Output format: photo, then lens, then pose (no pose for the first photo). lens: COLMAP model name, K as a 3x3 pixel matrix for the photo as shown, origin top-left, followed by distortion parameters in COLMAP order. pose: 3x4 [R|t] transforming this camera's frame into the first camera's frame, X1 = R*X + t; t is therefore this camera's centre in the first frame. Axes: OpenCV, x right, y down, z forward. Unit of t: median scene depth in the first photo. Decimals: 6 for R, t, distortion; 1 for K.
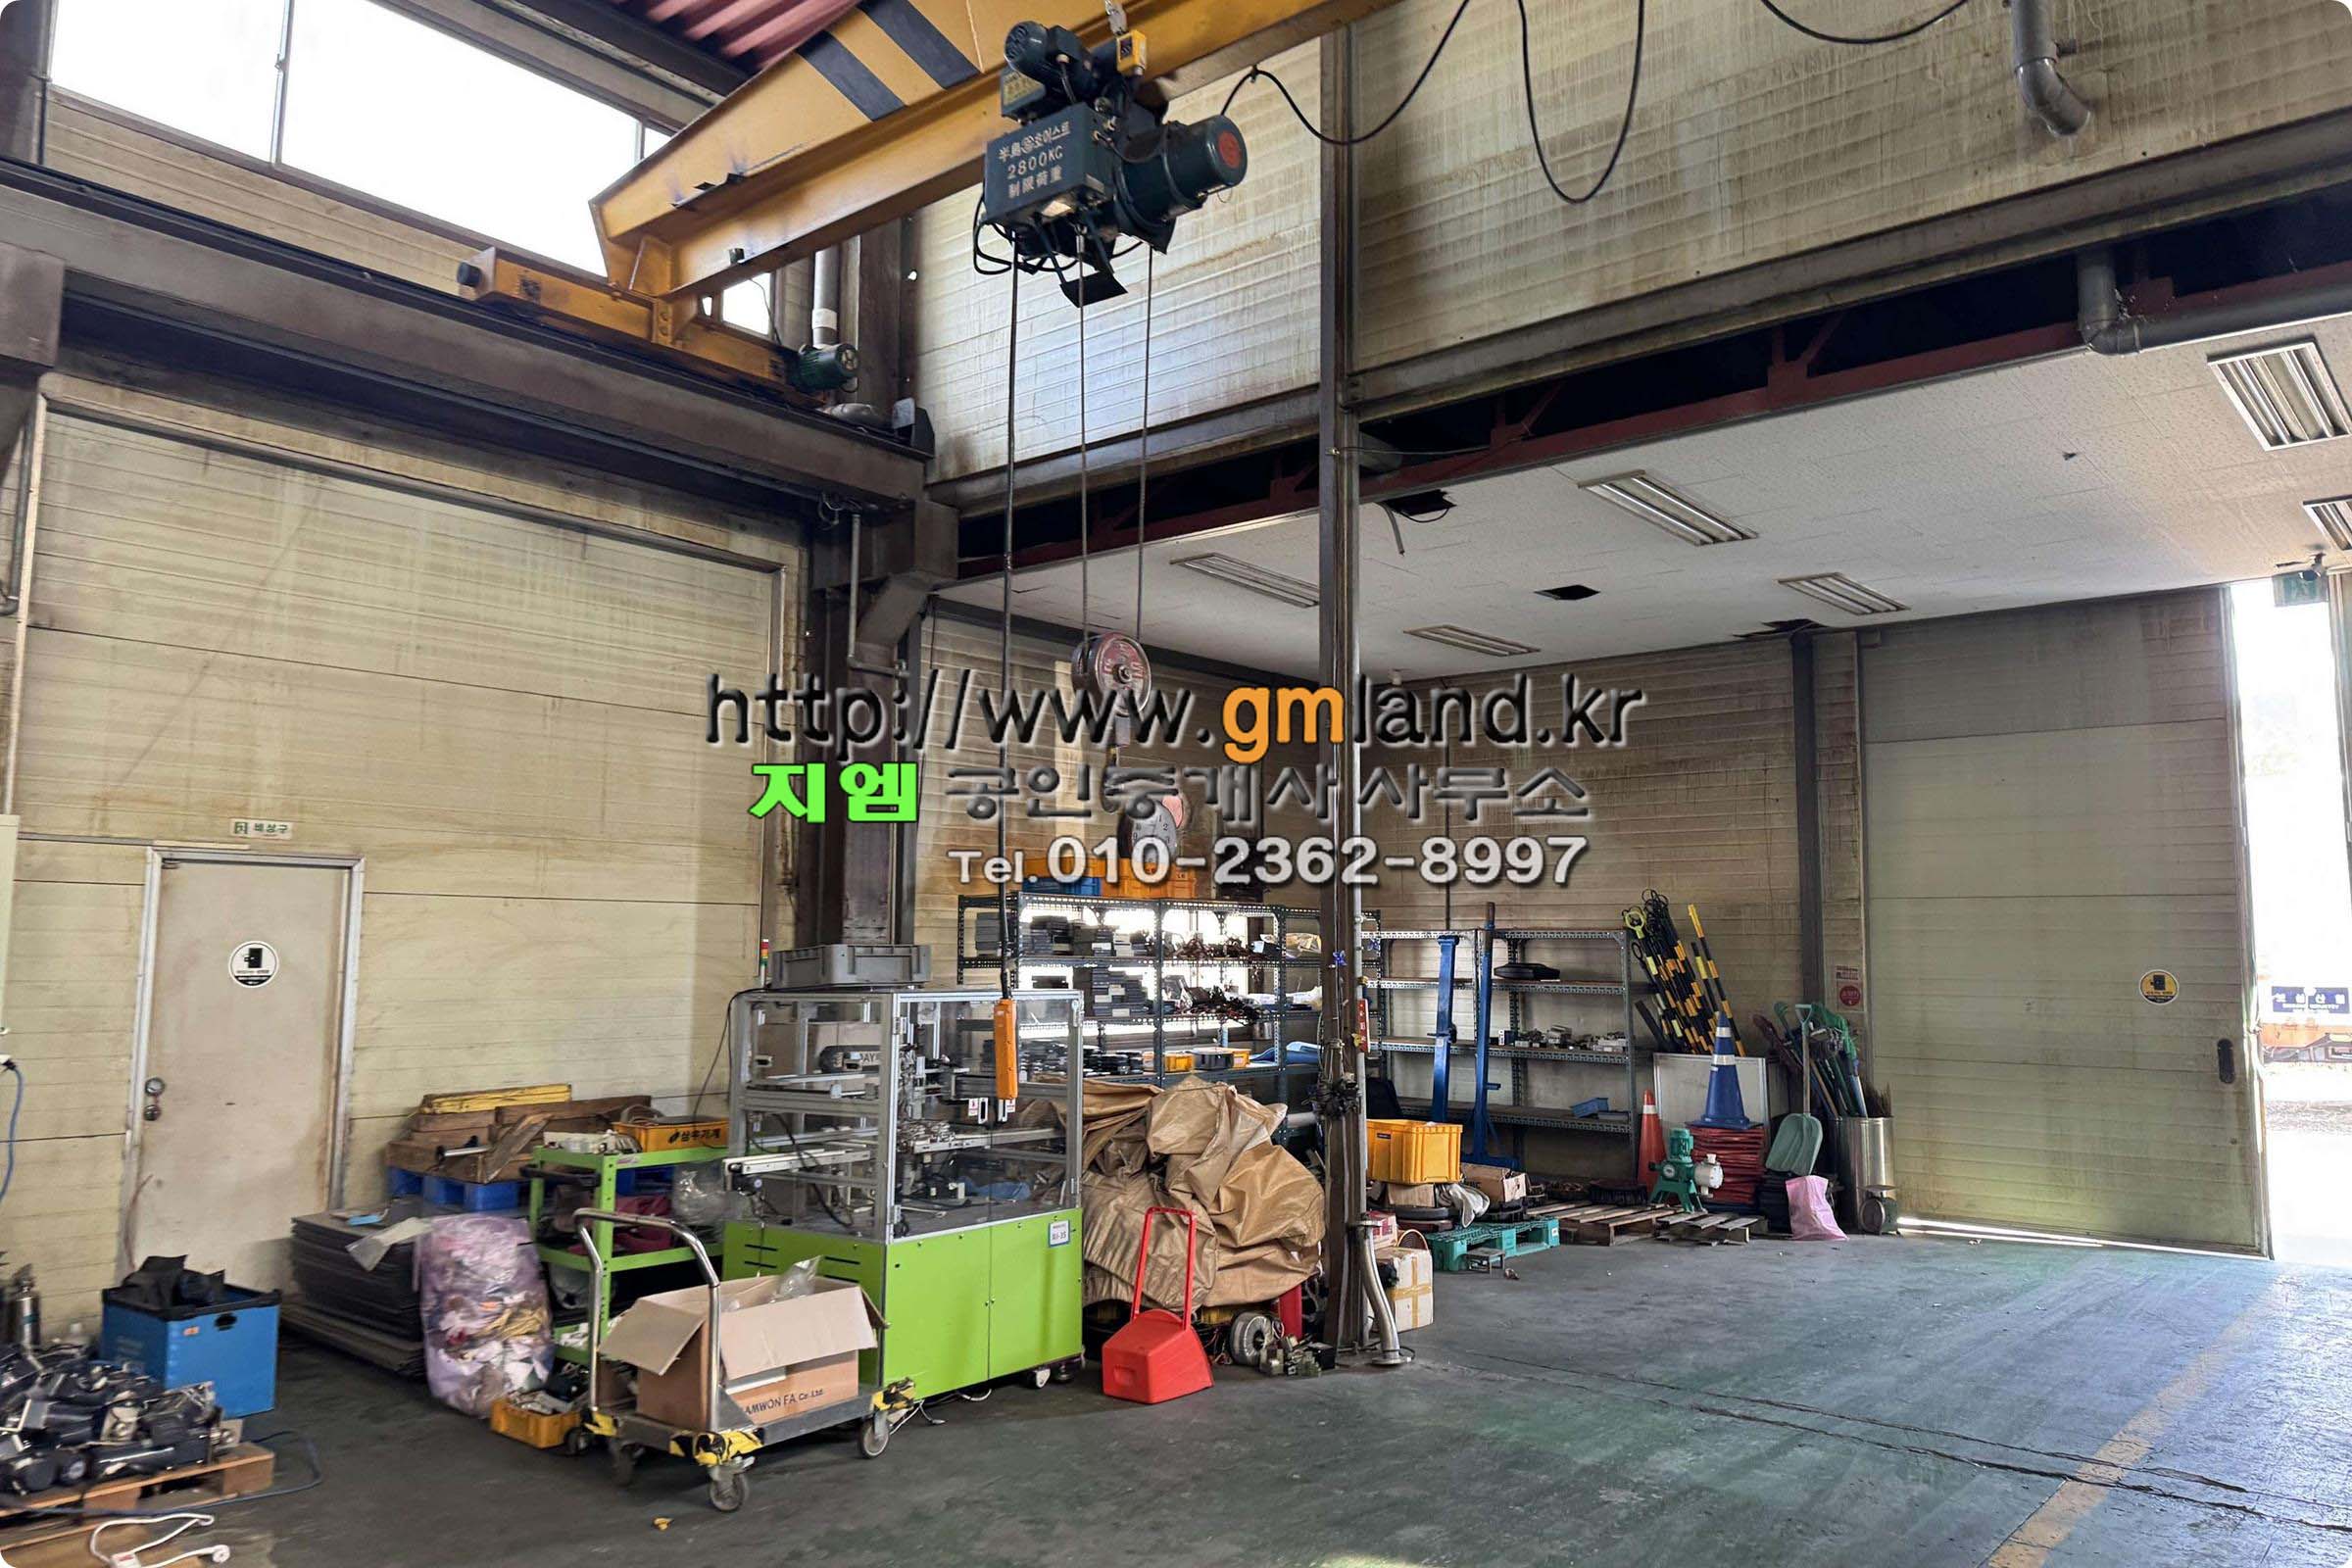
lens RADIAL K [[1618.8, 0, 1183.5], [0, 1618.8, 761.8], [0, 0, 1]] dist [0.083947, -0.120662]
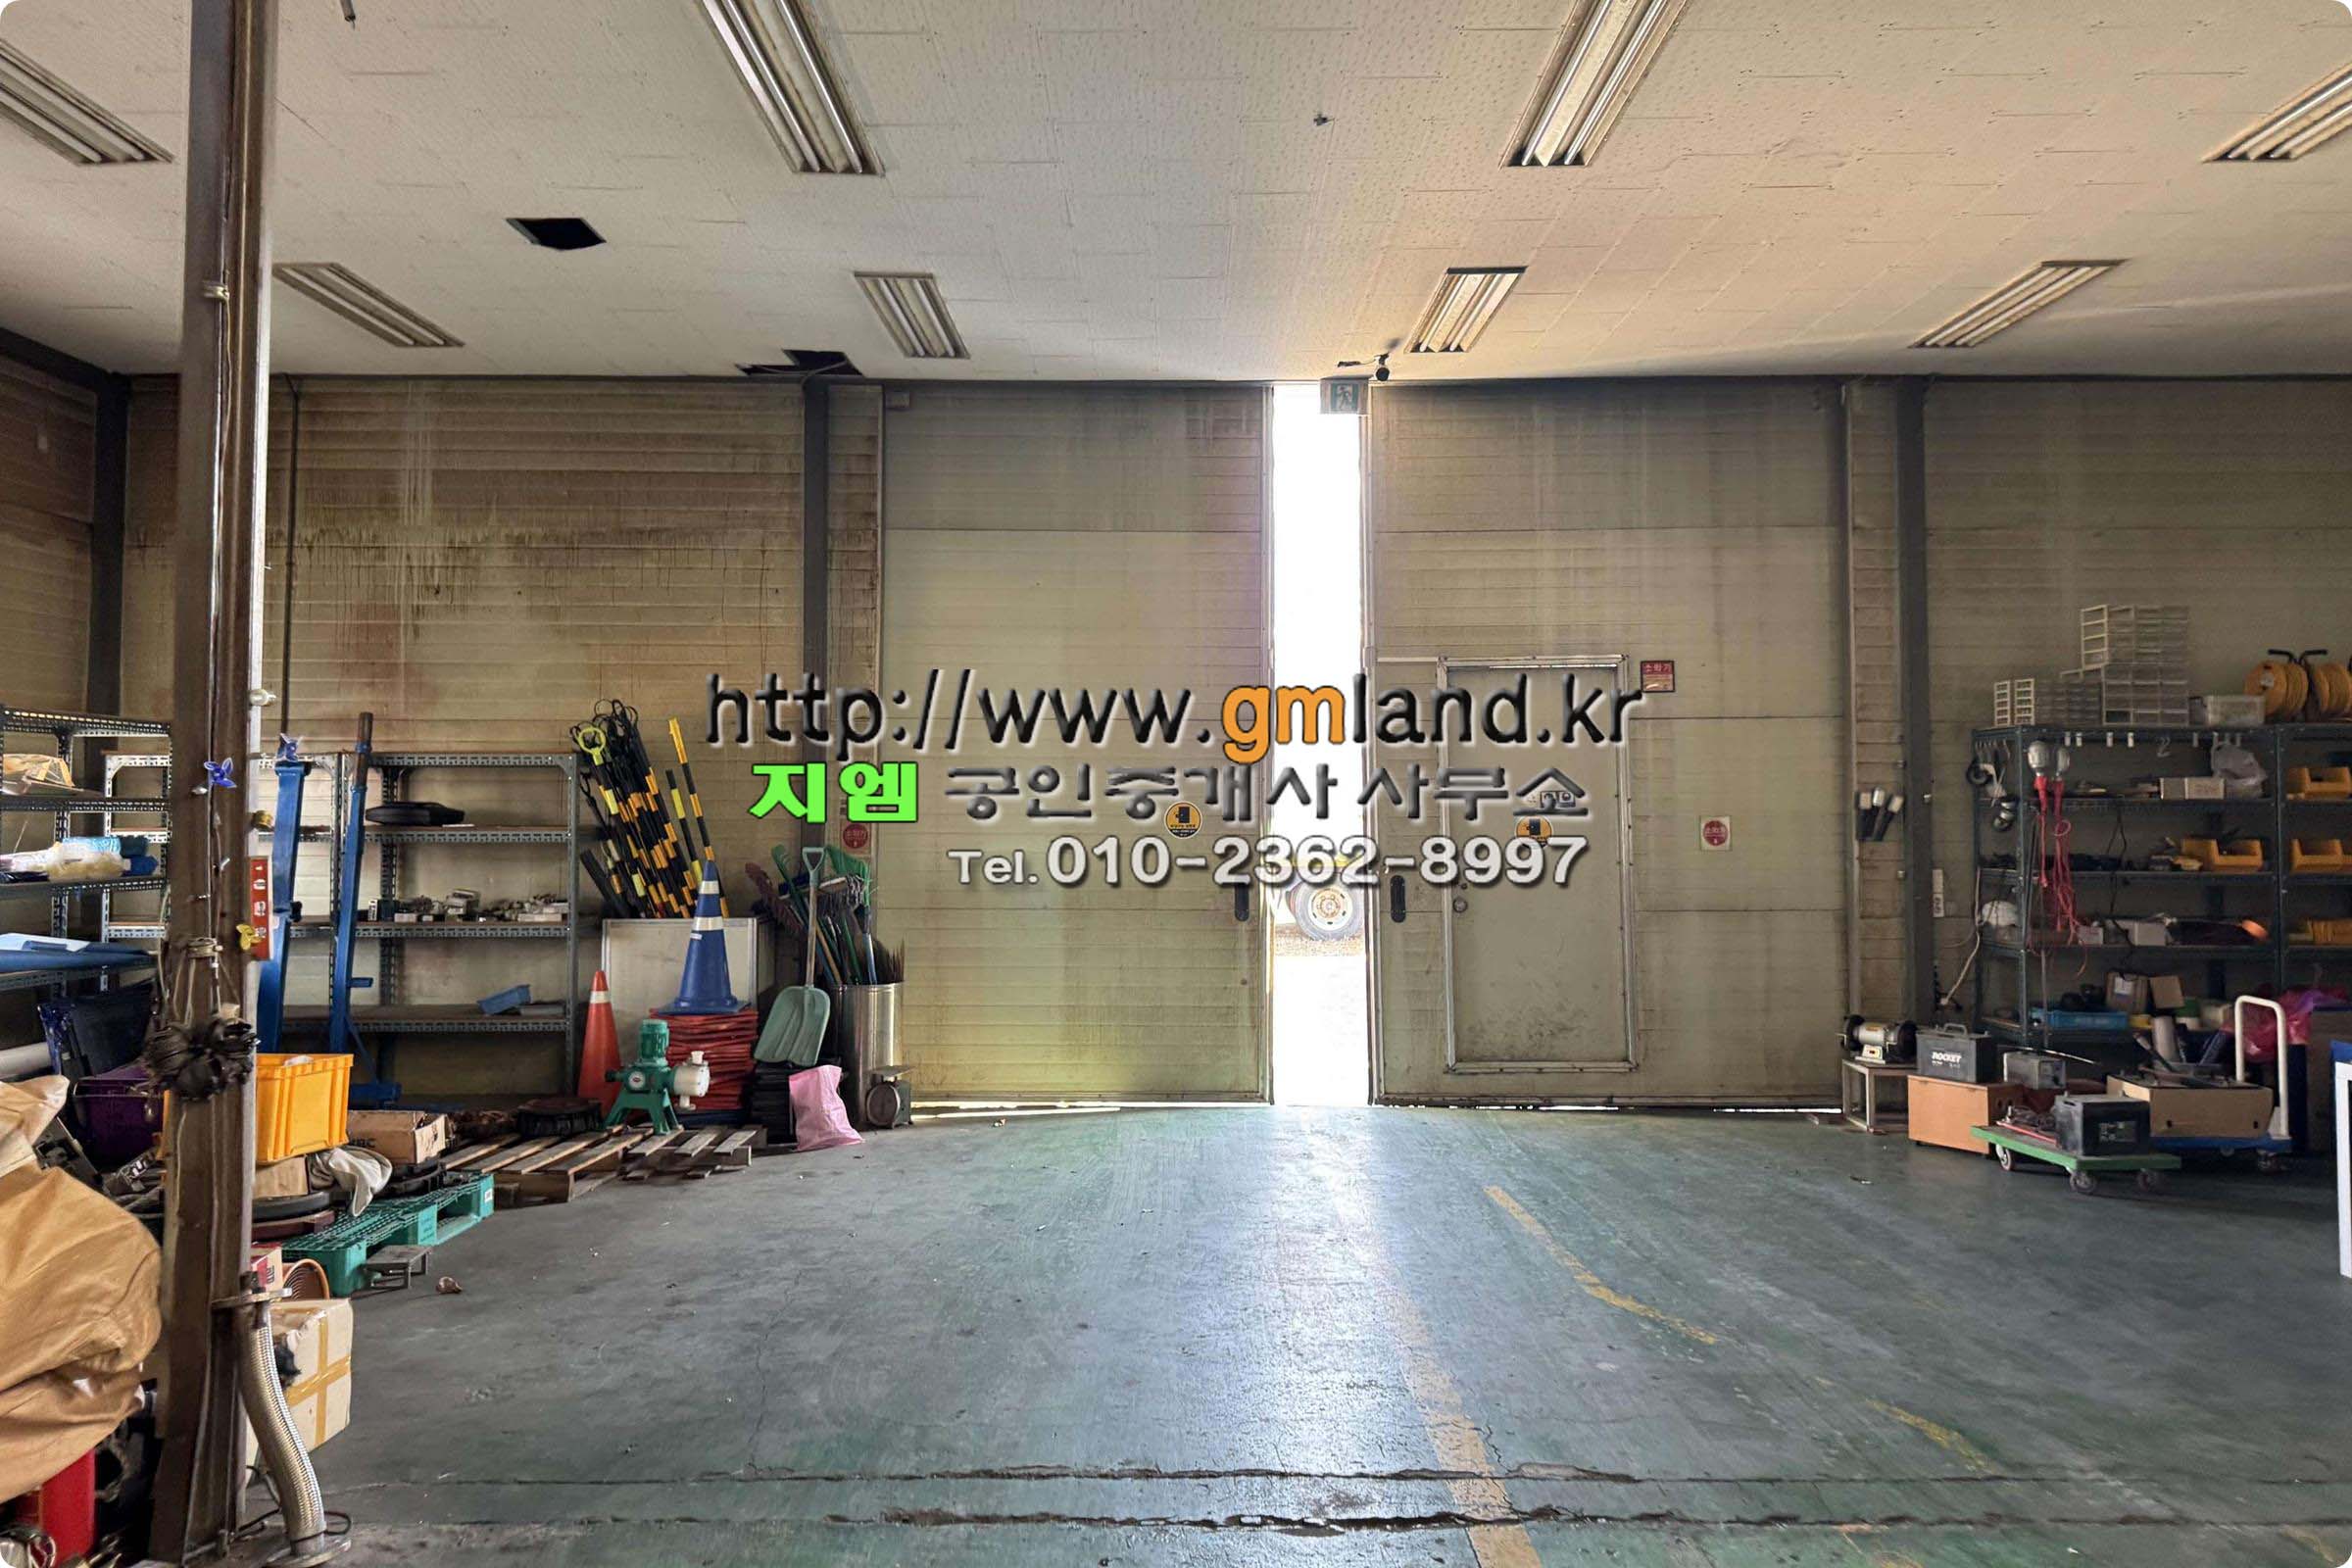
lens RADIAL K [[1653.9, 0, 1179.5], [0, 1653.9, 726.5], [0, 0, 1]] dist [0.031450, -0.040034]
pose [[0.754434, 0.026106, 0.655857, -0.009728], [-0.071732, 0.996503, 0.042849, 0.043886], [-0.652445, -0.079372, 0.753668, 0.295222]]
